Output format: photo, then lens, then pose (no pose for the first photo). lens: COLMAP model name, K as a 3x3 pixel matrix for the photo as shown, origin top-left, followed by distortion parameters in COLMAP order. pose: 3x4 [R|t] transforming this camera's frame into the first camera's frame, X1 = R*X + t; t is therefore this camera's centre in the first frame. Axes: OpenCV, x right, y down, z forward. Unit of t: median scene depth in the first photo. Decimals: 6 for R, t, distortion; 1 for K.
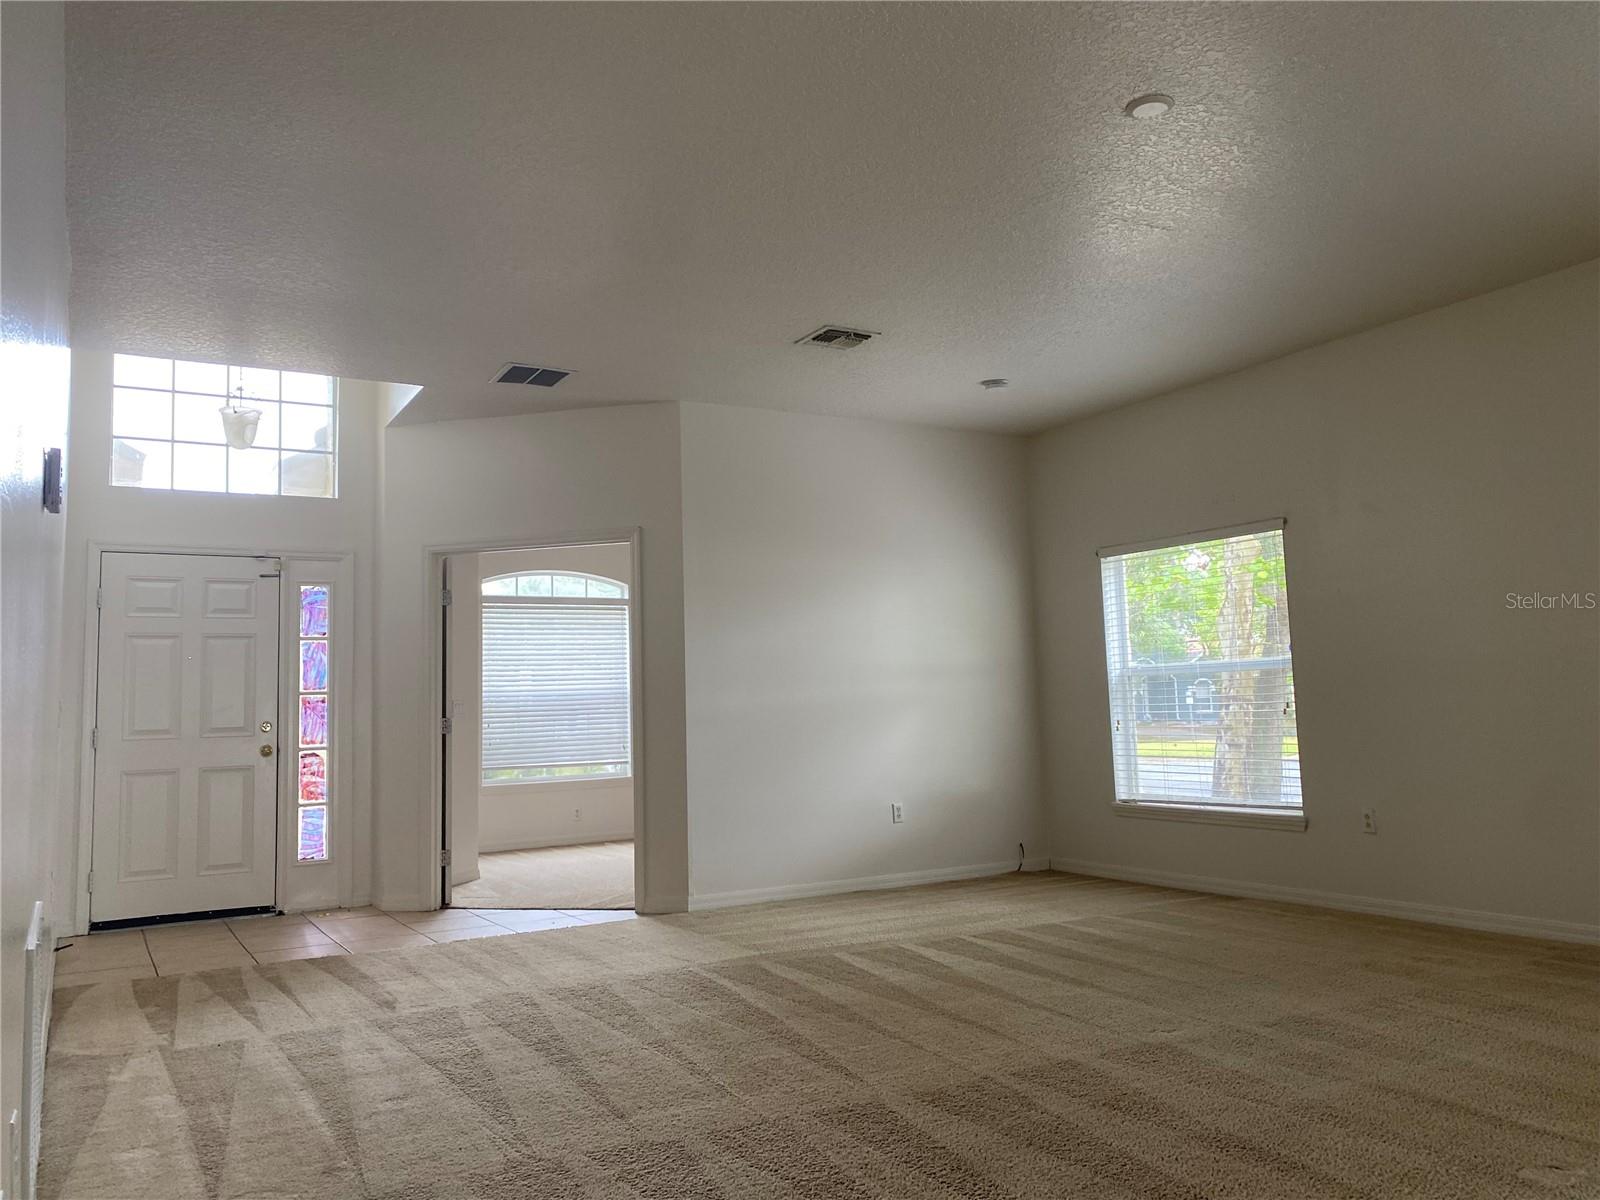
lens RADIAL K [[1224.0, 0, 818.0], [0, 1224.0, 575.7], [0, 0, 1]] dist [0.061282, -0.063134]
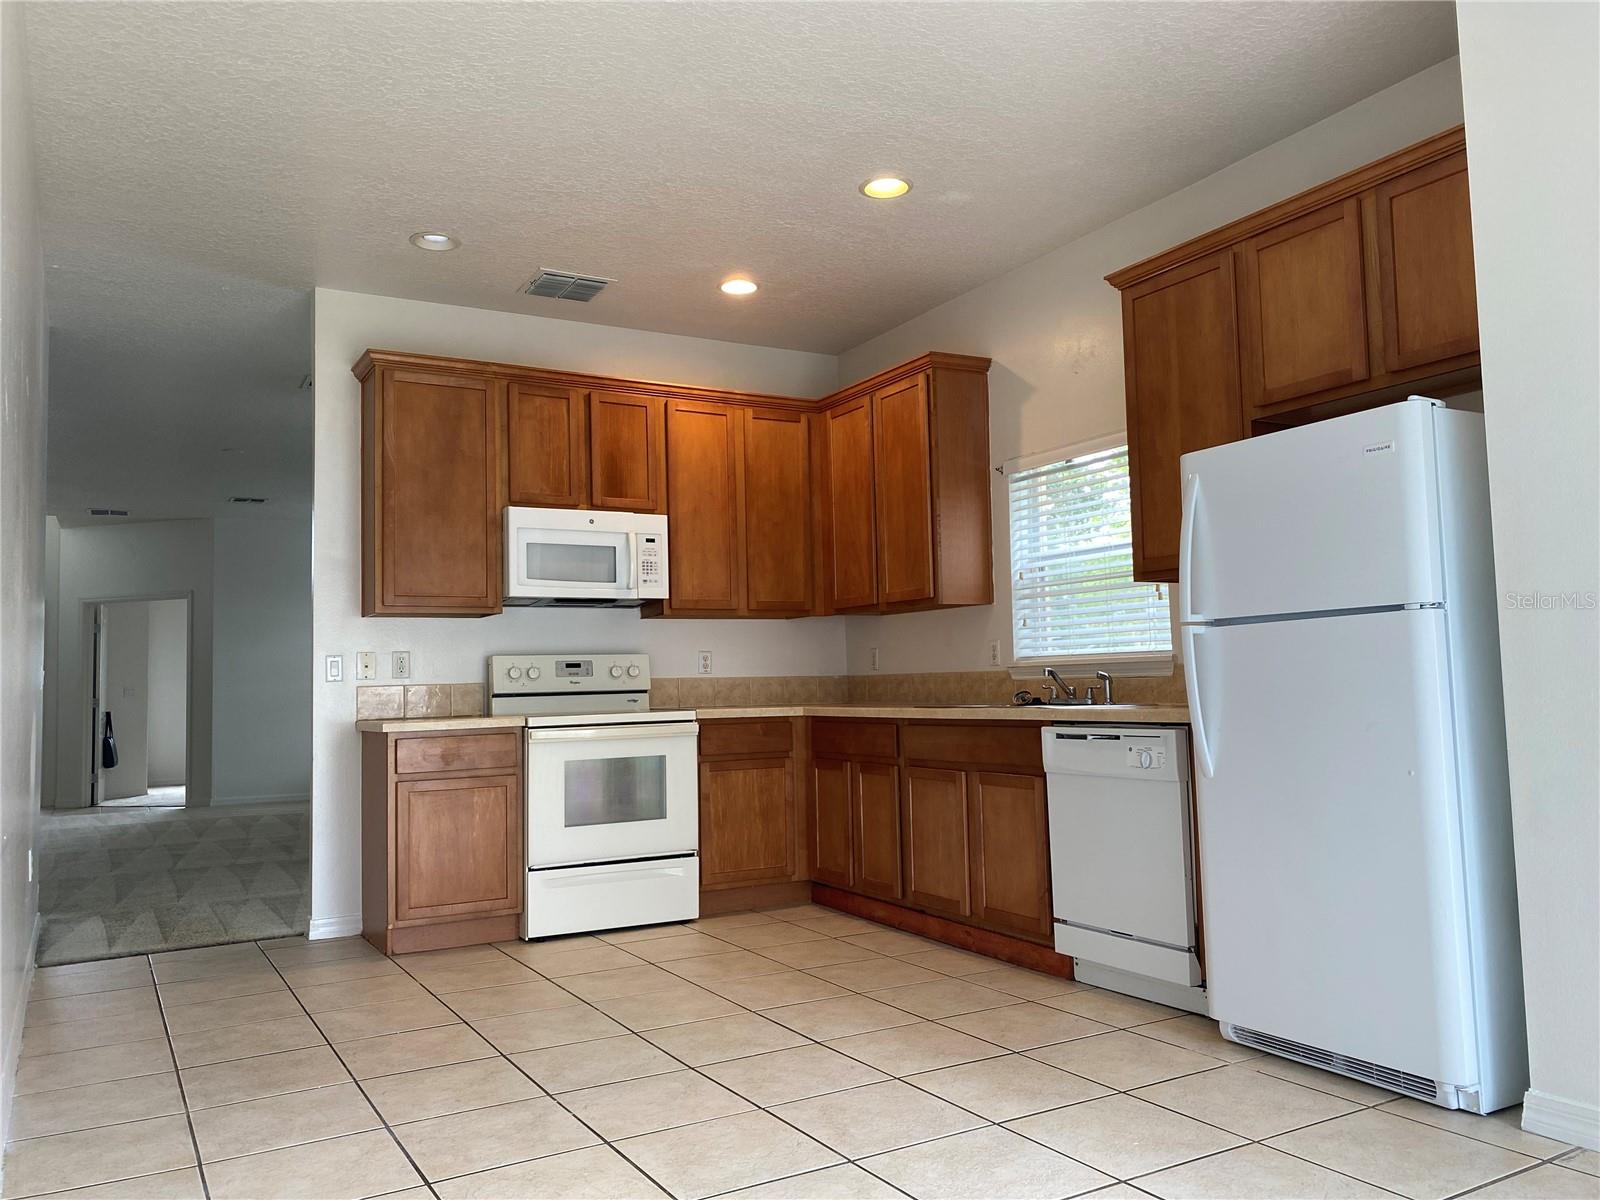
lens RADIAL K [[1224.0, 0, 798.4], [0, 1224.0, 606.8], [0, 0, 1]] dist [0.061282, -0.063134]
pose [[0.999840, 0.002946, -0.017627, 0.721438], [-0.002123, 0.998913, 0.046560, -0.096987], [0.017745, -0.046515, 0.998760, -0.720129]]
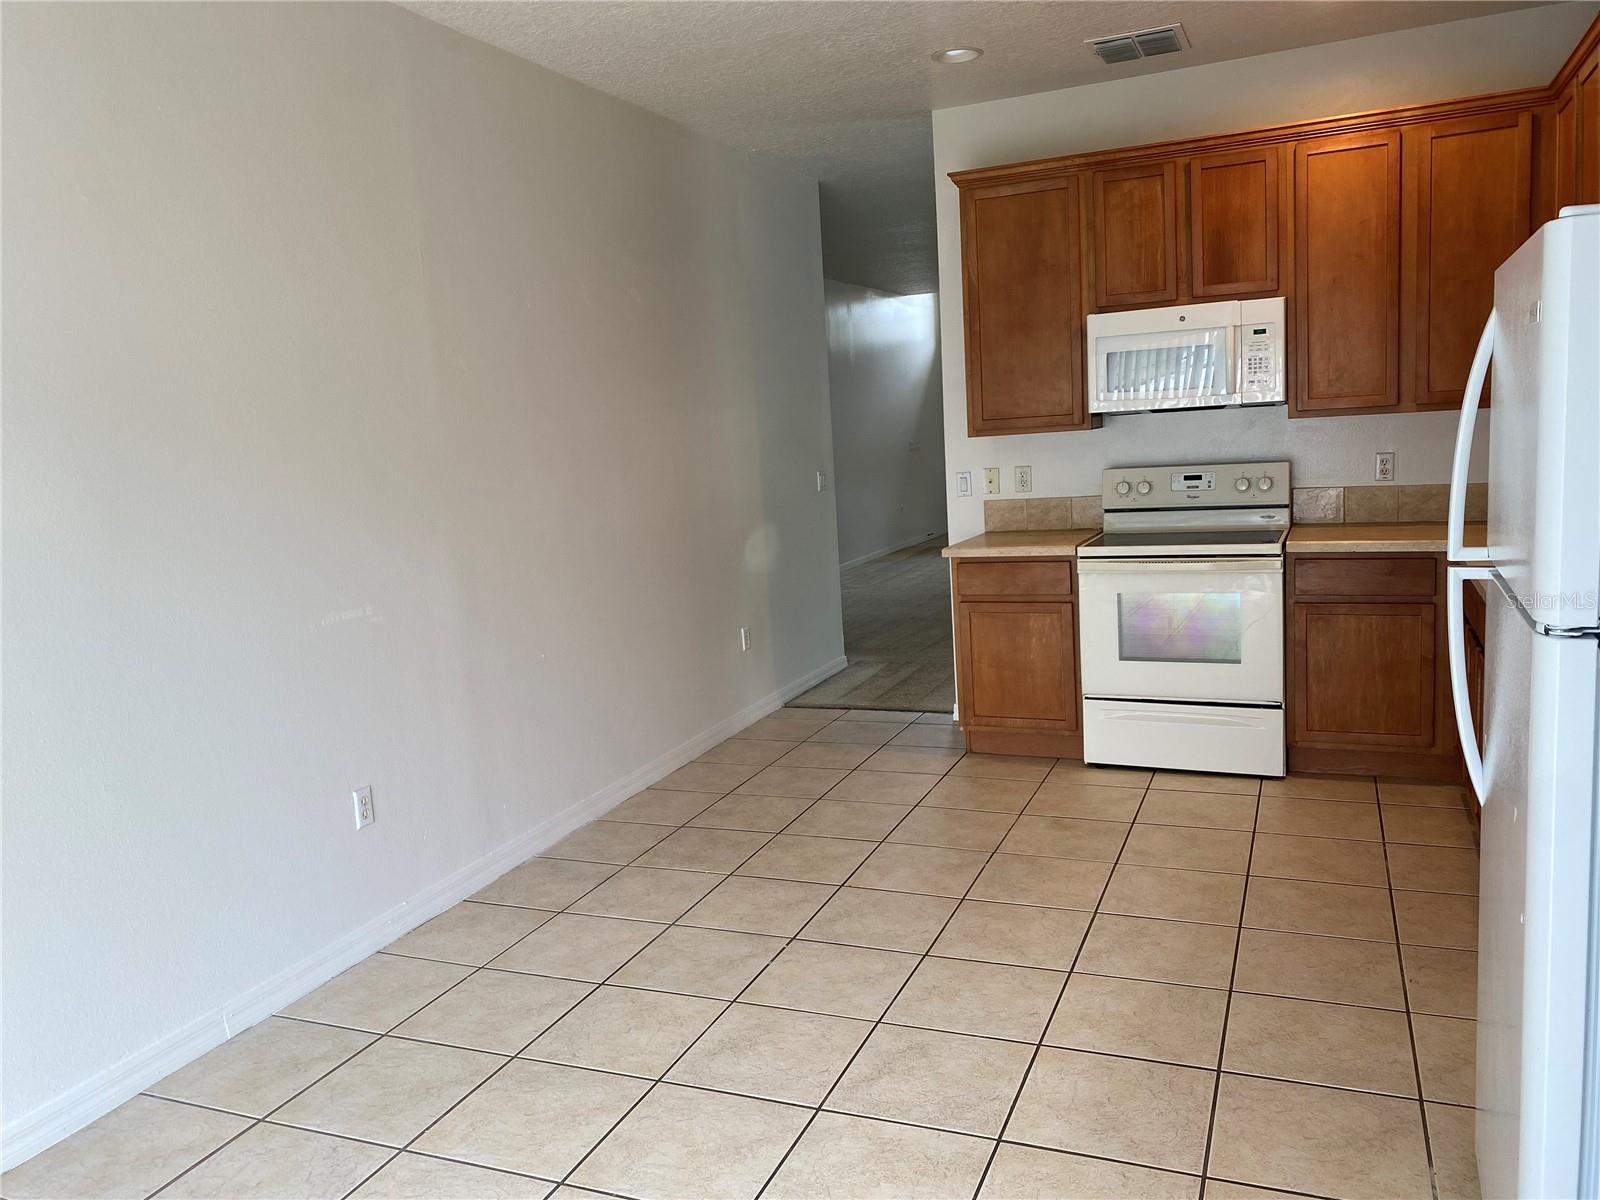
lens RADIAL K [[1224.0, 0, 806.2], [0, 1224.0, 593.8], [0, 0, 1]] dist [0.061282, -0.063134]
pose [[0.591033, 0.103525, -0.799976, 1.016653], [0.134173, 0.965298, 0.224048, -0.148840], [0.795410, -0.239755, 0.556633, -0.527078]]
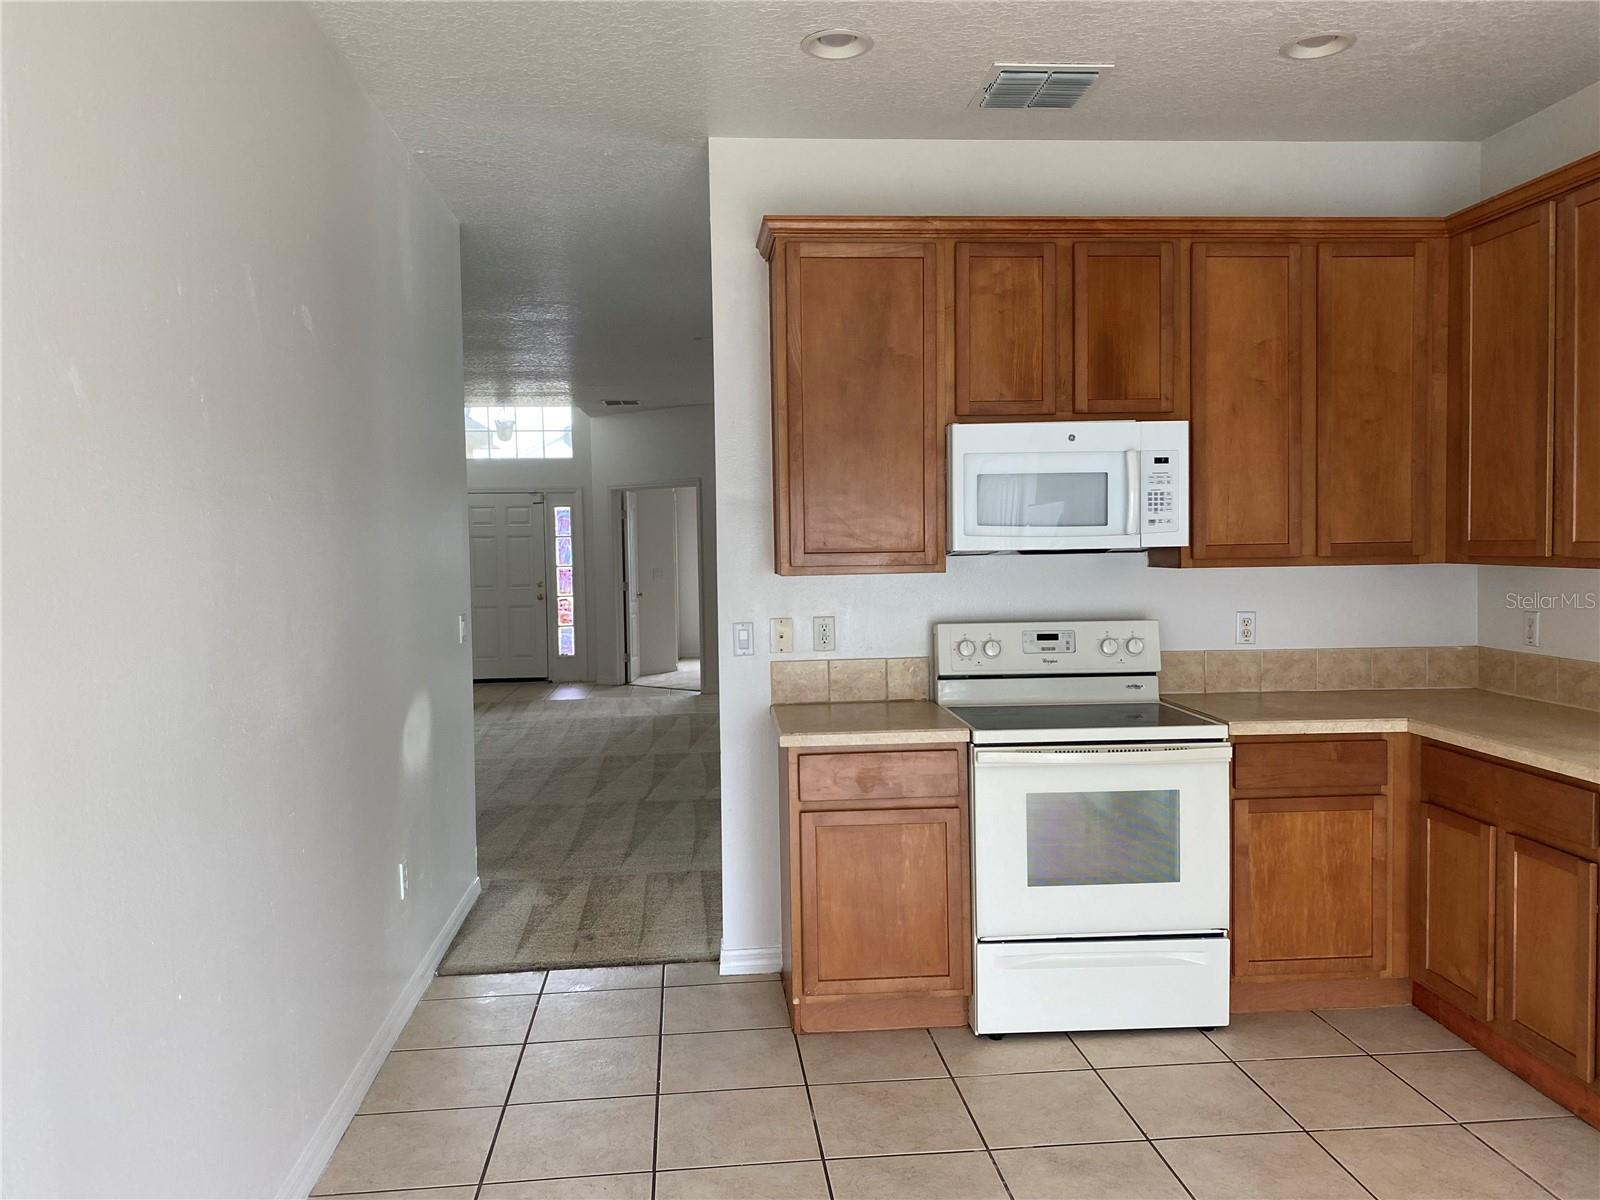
lens RADIAL K [[1224.0, 0, 802.7], [0, 1224.0, 596.3], [0, 0, 1]] dist [0.061282, -0.063134]
pose [[0.903263, 0.032437, -0.427859, 0.702008], [0.039010, 0.986801, 0.157167, -0.135342], [0.427310, -0.158654, 0.890076, -0.483312]]
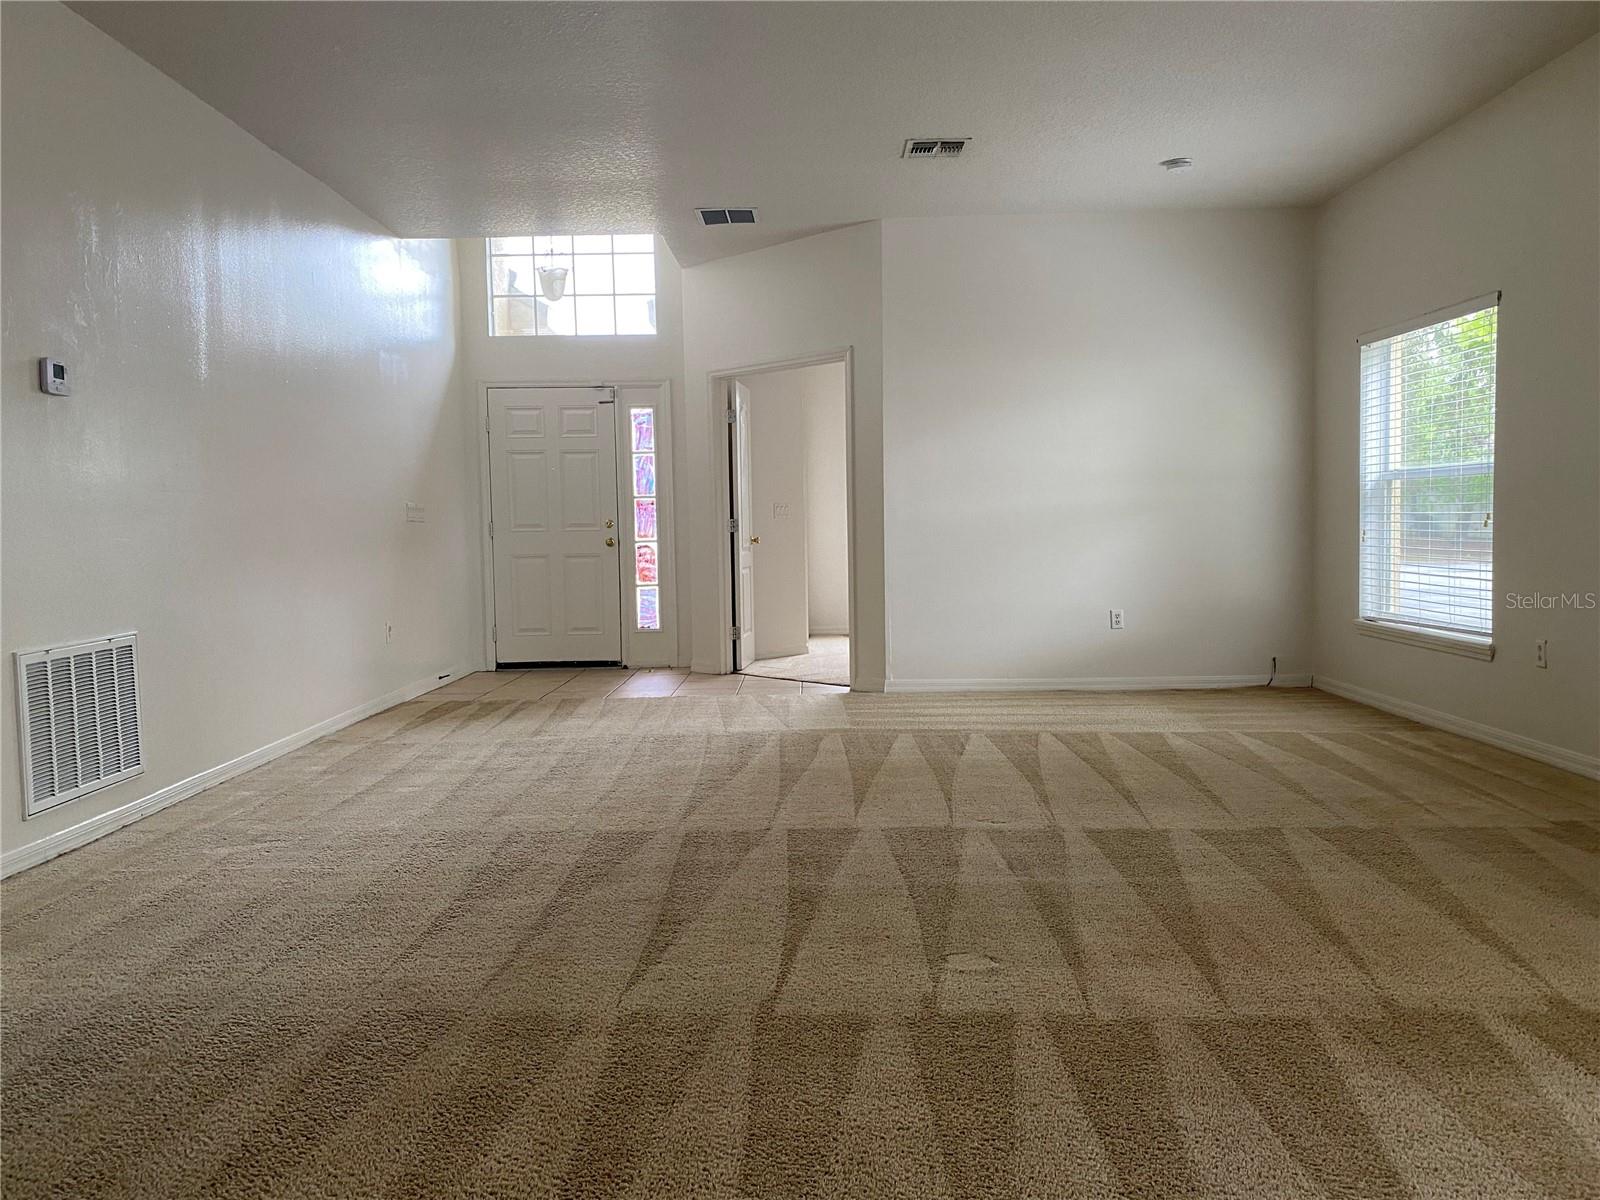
lens RADIAL K [[1224.0, 0, 813.1], [0, 1224.0, 595.6], [0, 0, 1]] dist [0.061282, -0.063134]
pose [[0.864560, 0.044494, -0.500556, 0.361610], [0.047126, 0.984505, 0.168907, -0.007084], [0.500316, -0.169619, 0.849066, 0.025790]]
